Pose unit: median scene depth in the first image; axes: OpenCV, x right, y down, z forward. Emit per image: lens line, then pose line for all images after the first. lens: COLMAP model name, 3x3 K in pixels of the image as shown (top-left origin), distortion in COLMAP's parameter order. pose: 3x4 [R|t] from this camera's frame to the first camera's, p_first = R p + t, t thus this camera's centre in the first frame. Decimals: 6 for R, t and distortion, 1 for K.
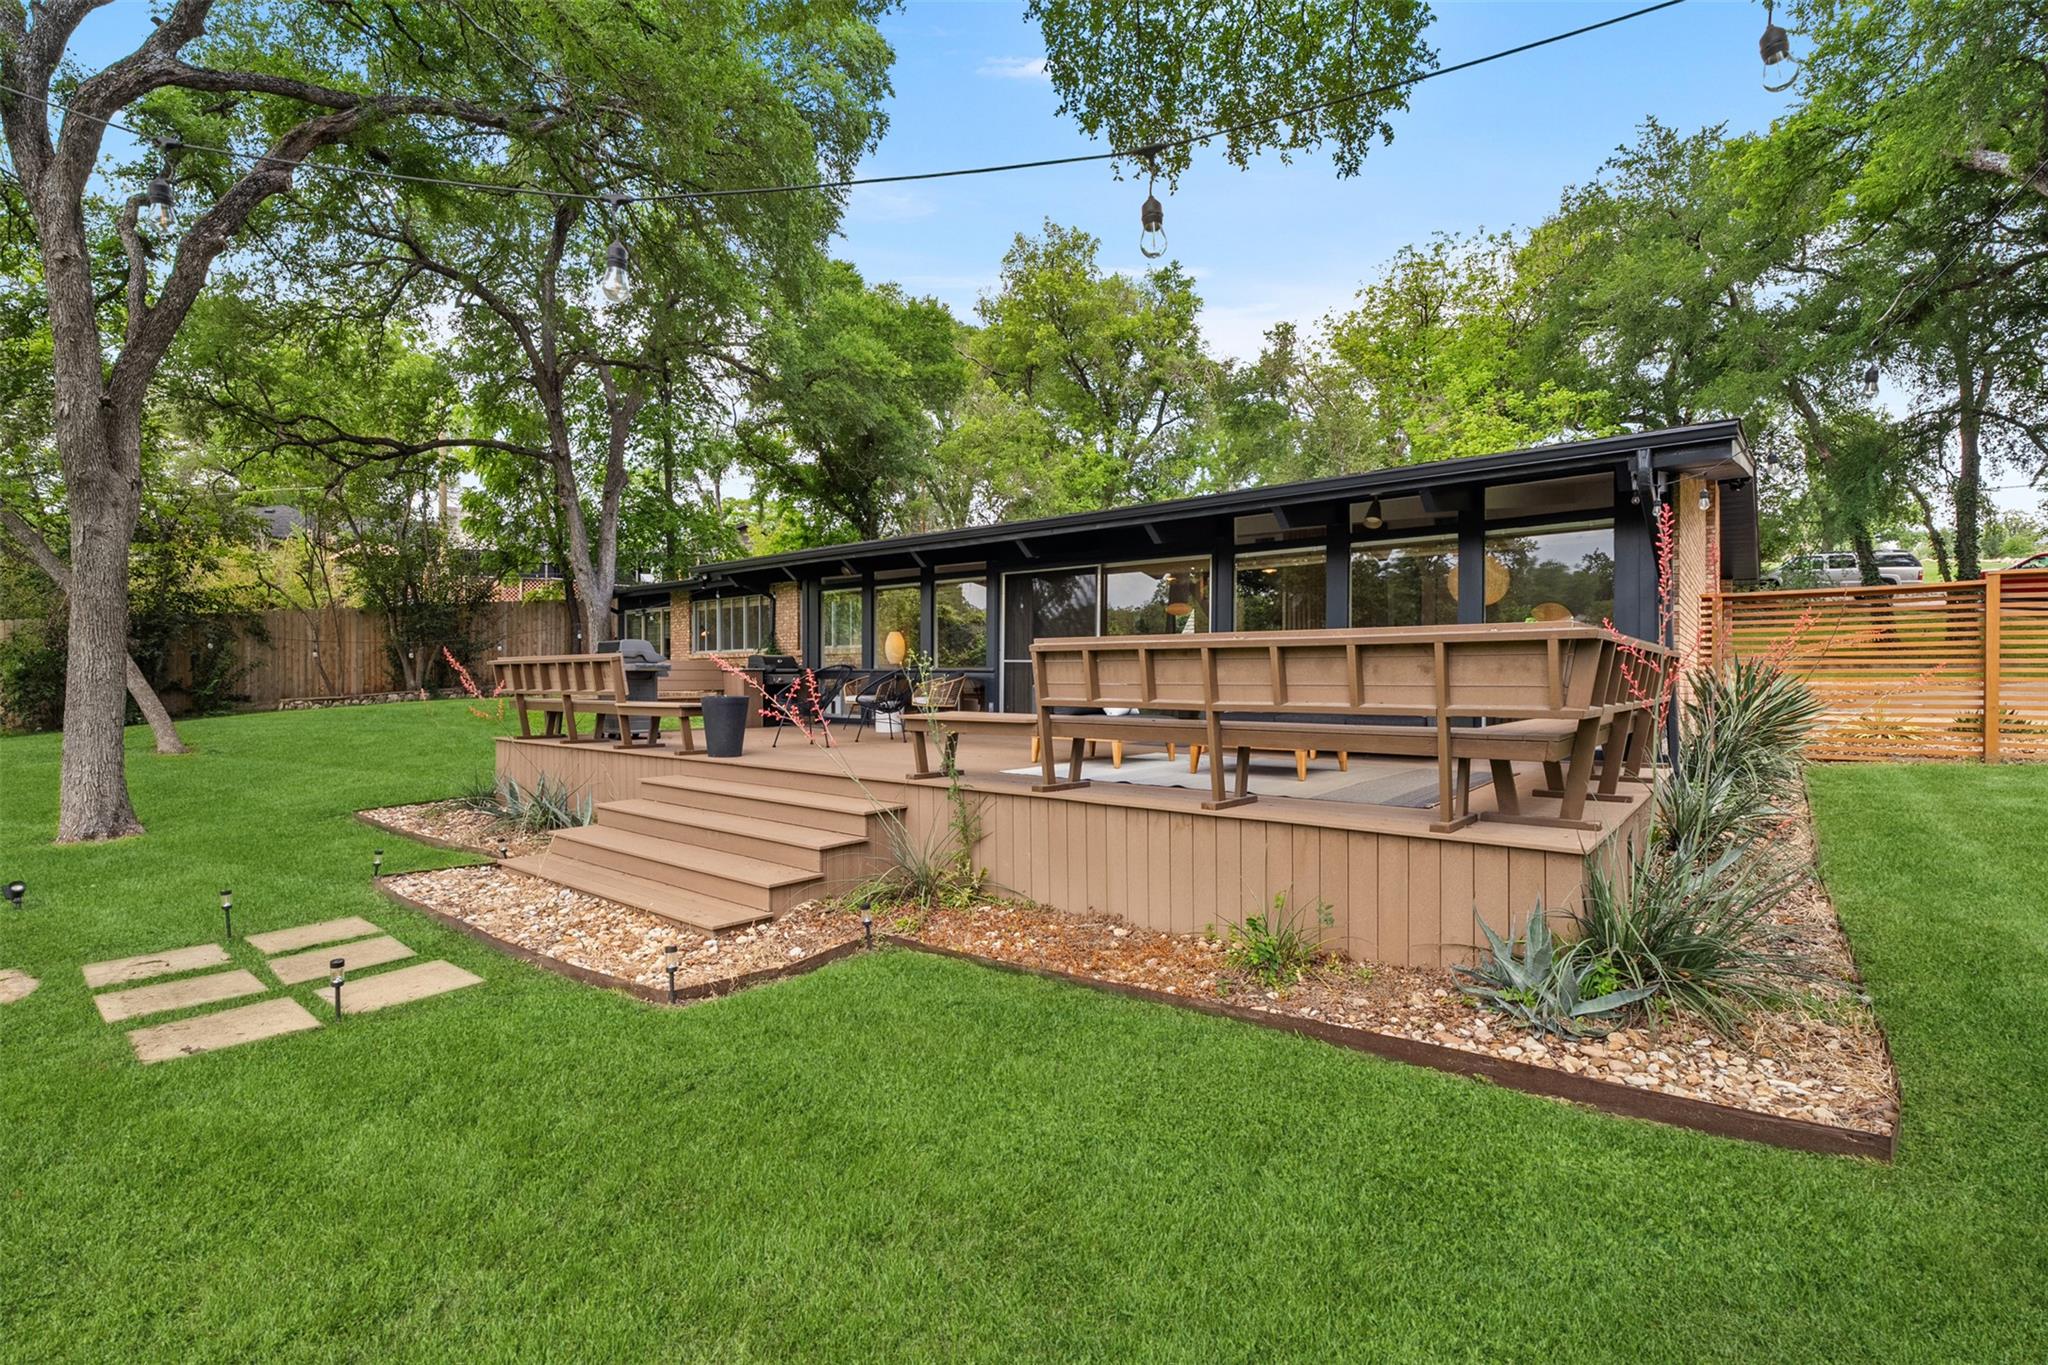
lens RADIAL K [[911.6, 0, 1026.2], [0, 911.6, 682.4], [0, 0, 1]] dist [-0.000089, 0.000305]
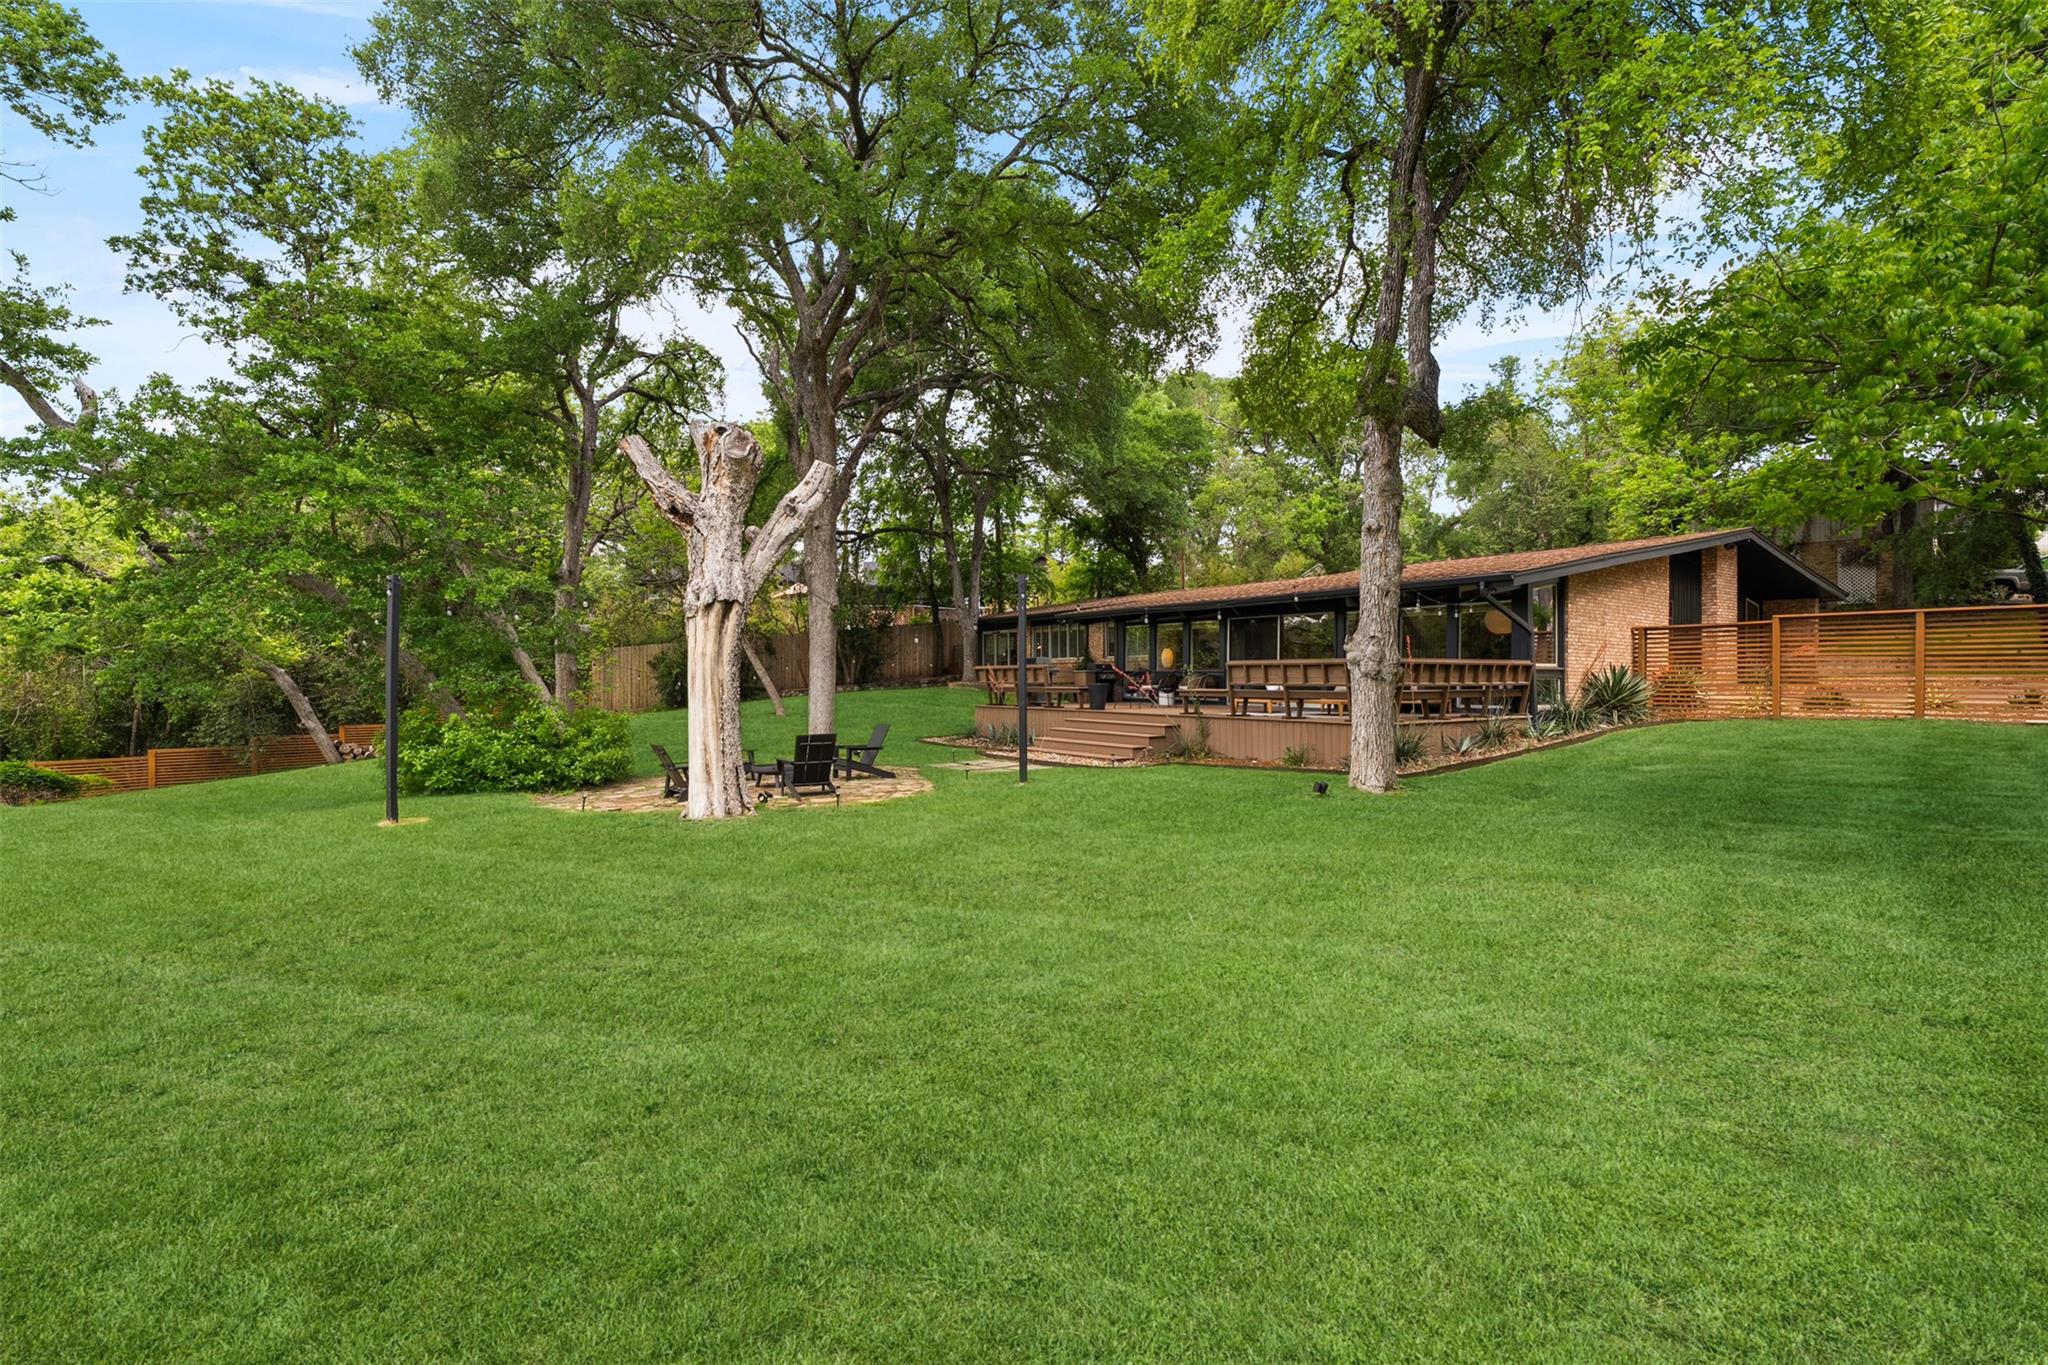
lens RADIAL K [[911.6, 0, 1029.5], [0, 911.6, 684.4], [0, 0, 1]] dist [-0.000089, 0.000305]
pose [[0.962669, 0.001815, -0.270676, 0.043444], [-0.000864, 0.999993, 0.003634, 0.003568], [0.270680, -0.003264, 0.962664, -0.441960]]
